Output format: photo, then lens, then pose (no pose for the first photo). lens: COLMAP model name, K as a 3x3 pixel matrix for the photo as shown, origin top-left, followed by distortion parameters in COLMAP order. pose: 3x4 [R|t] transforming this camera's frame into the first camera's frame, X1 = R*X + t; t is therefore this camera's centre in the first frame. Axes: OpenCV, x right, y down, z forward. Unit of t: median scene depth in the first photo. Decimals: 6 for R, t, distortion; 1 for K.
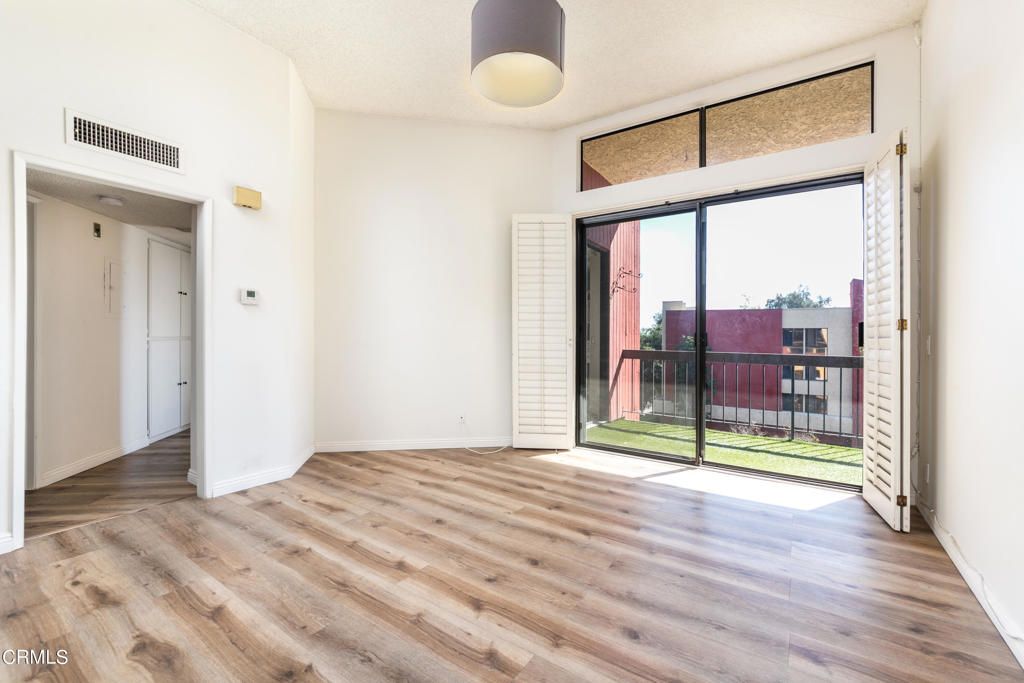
lens RADIAL K [[427.7, 0, 516.2], [0, 427.7, 339.3], [0, 0, 1]] dist [-0.004426, 0.001211]
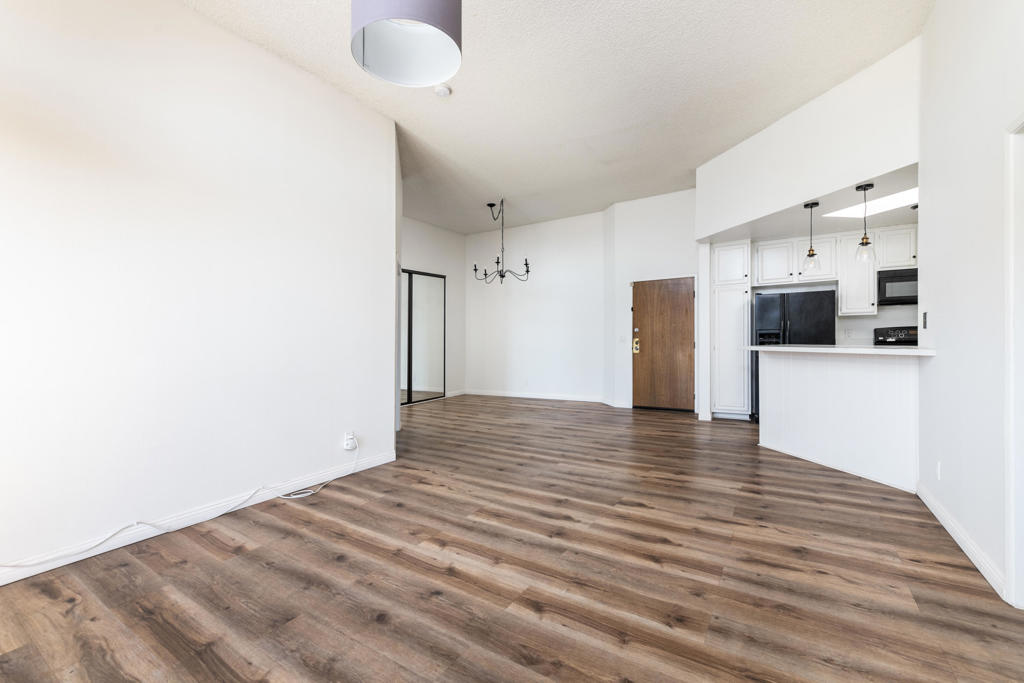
lens RADIAL K [[427.7, 0, 519.9], [0, 427.7, 335.5], [0, 0, 1]] dist [-0.004426, 0.001211]
pose [[-0.998759, 0.001607, -0.049776, -0.159068], [0.001442, 0.999993, 0.003364, -0.028343], [0.049782, 0.003288, -0.998755, 1.558152]]
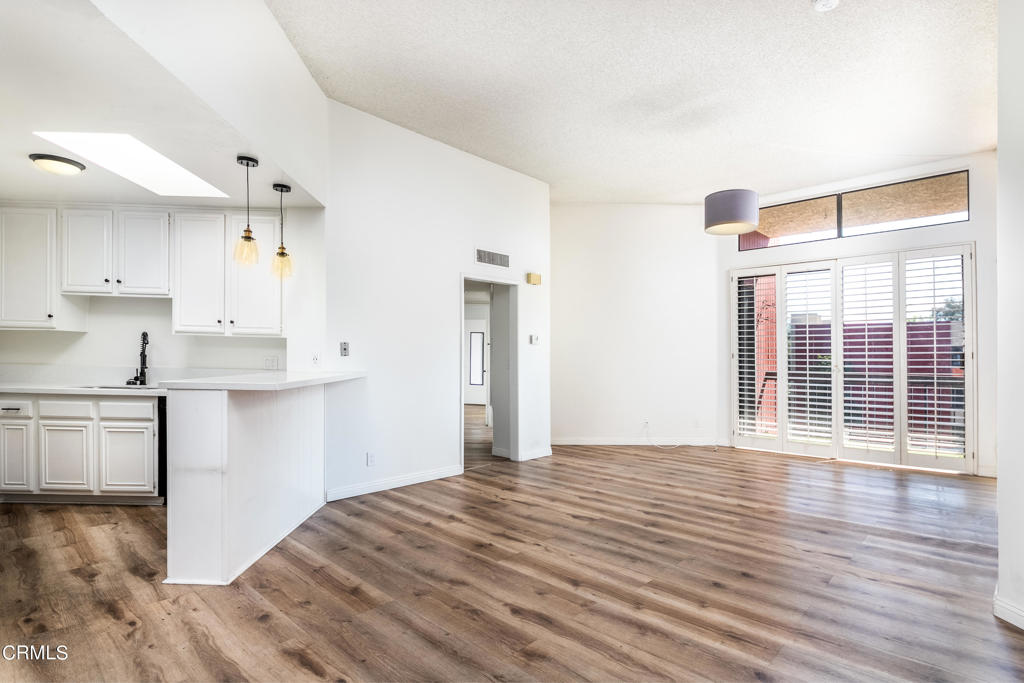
lens RADIAL K [[515.5, 0, 510.1], [0, 515.5, 358.2], [0, 0, 1]] dist [-0.004532, -0.001178]
pose [[0.986550, -0.006771, -0.163319, -0.489895], [0.006059, 0.999970, -0.004861, -0.024430], [0.163347, 0.003806, 0.986561, -1.150254]]
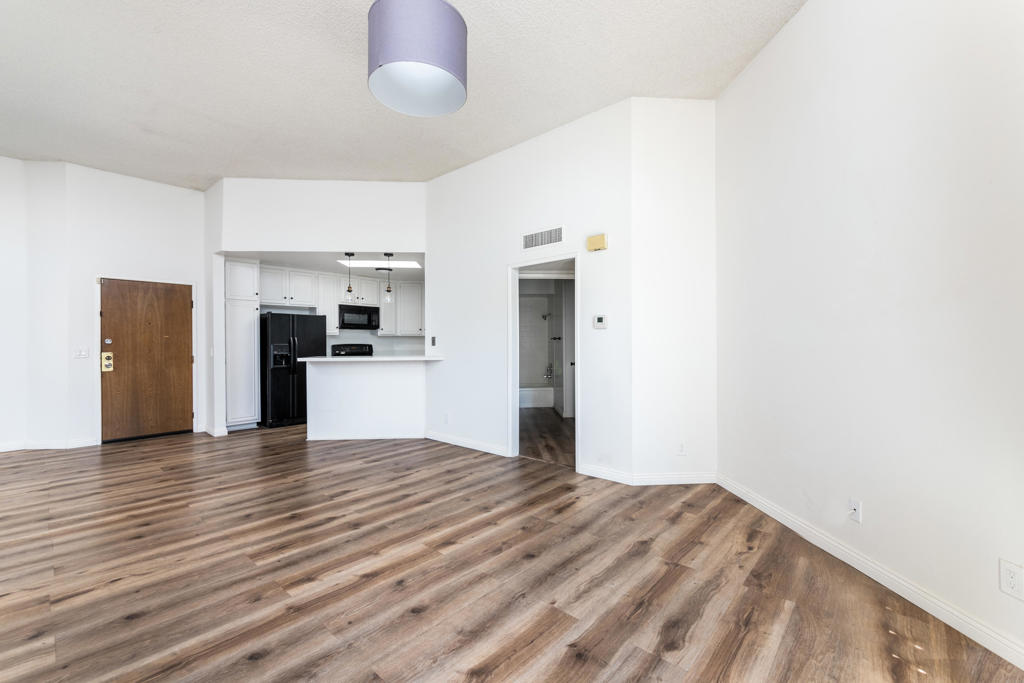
lens RADIAL K [[427.7, 0, 506.9], [0, 427.7, 342.3], [0, 0, 1]] dist [-0.004426, 0.001211]
pose [[-0.130110, -0.019291, -0.991312, 0.770631], [-0.004831, 0.999811, -0.018822, -0.018845], [0.991488, 0.002340, -0.130179, 1.097785]]
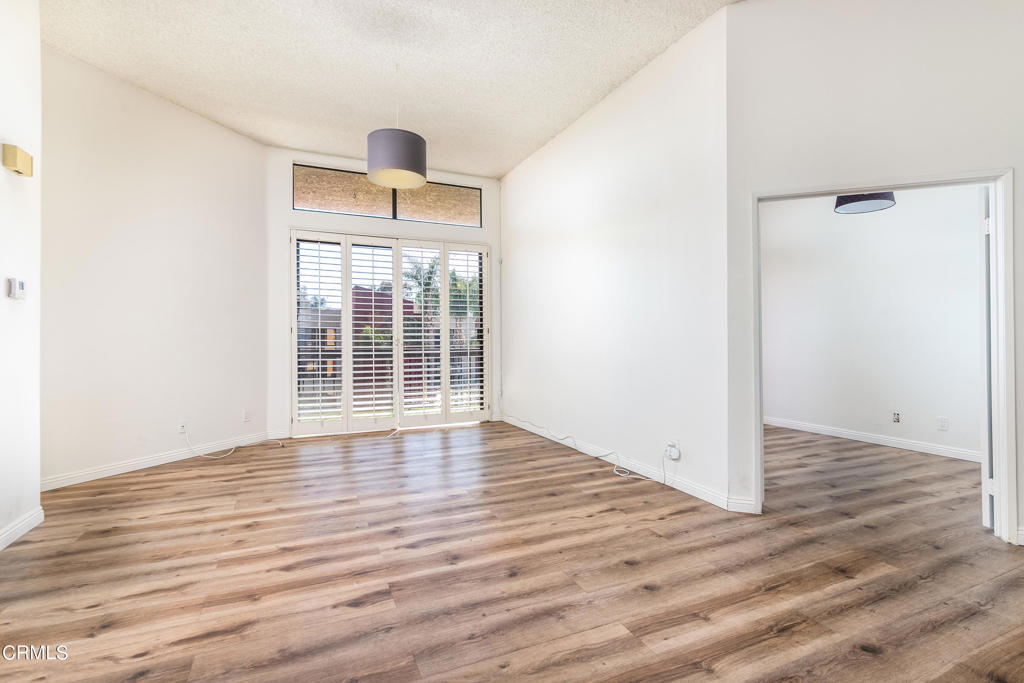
lens RADIAL K [[484.2, 0, 509.2], [0, 484.2, 333.5], [0, 0, 1]] dist [-0.002794, -0.001256]
pose [[0.522209, -0.001309, 0.852817, -1.106245], [0.013425, 0.999888, -0.006686, -0.000653], [-0.852712, 0.014941, 0.522167, -0.248910]]
